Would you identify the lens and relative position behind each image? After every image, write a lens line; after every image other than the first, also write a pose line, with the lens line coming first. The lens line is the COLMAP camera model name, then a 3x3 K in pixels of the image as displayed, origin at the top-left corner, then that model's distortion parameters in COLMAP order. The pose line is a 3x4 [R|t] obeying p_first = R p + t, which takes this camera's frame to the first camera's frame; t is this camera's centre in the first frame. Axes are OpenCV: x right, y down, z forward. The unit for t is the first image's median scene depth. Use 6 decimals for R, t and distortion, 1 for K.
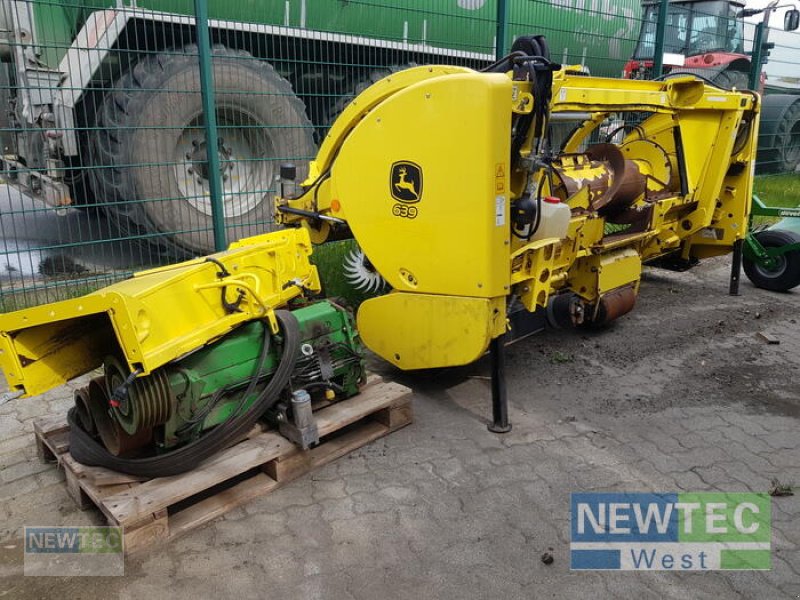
lens RADIAL K [[653.9, 0, 363.7], [0, 653.9, 299.4], [0, 0, 1]] dist [0.075238, -0.110974]
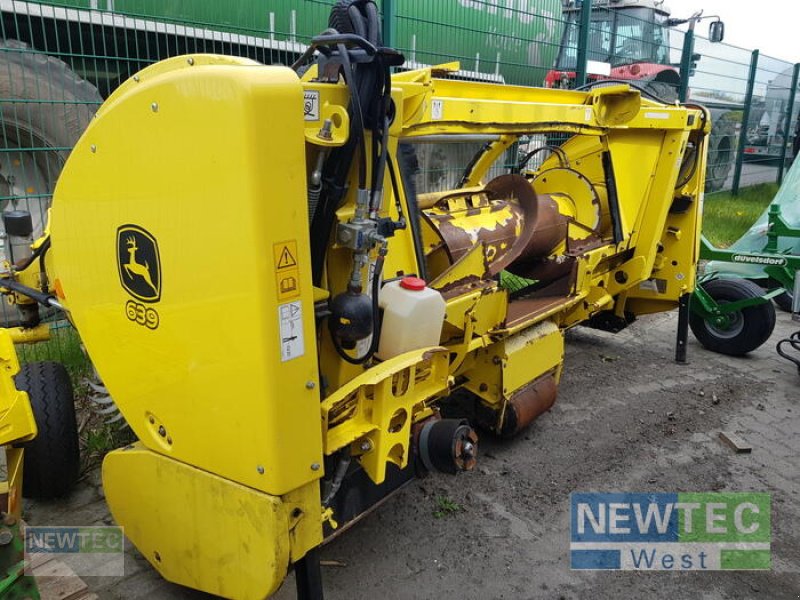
lens RADIAL K [[653.9, 0, 360.3], [0, 653.9, 295.5], [0, 0, 1]] dist [0.075238, -0.110974]
pose [[0.996097, -0.015658, 0.086863, 0.143728], [0.017345, 0.999675, -0.018705, -0.100133], [-0.086542, 0.020139, 0.996045, 0.316630]]
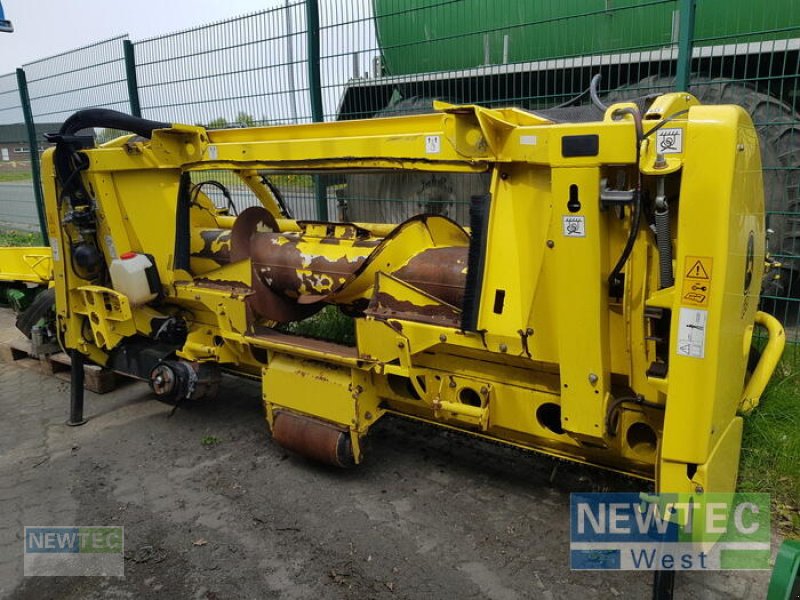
lens RADIAL K [[653.9, 0, 414.7], [0, 653.9, 293.0], [0, 0, 1]] dist [0.075238, -0.110974]
pose [[0.158856, 0.210840, -0.964526, 1.066678], [-0.232650, 0.957415, 0.170969, -0.292743], [0.959499, 0.197237, 0.201143, 0.955440]]
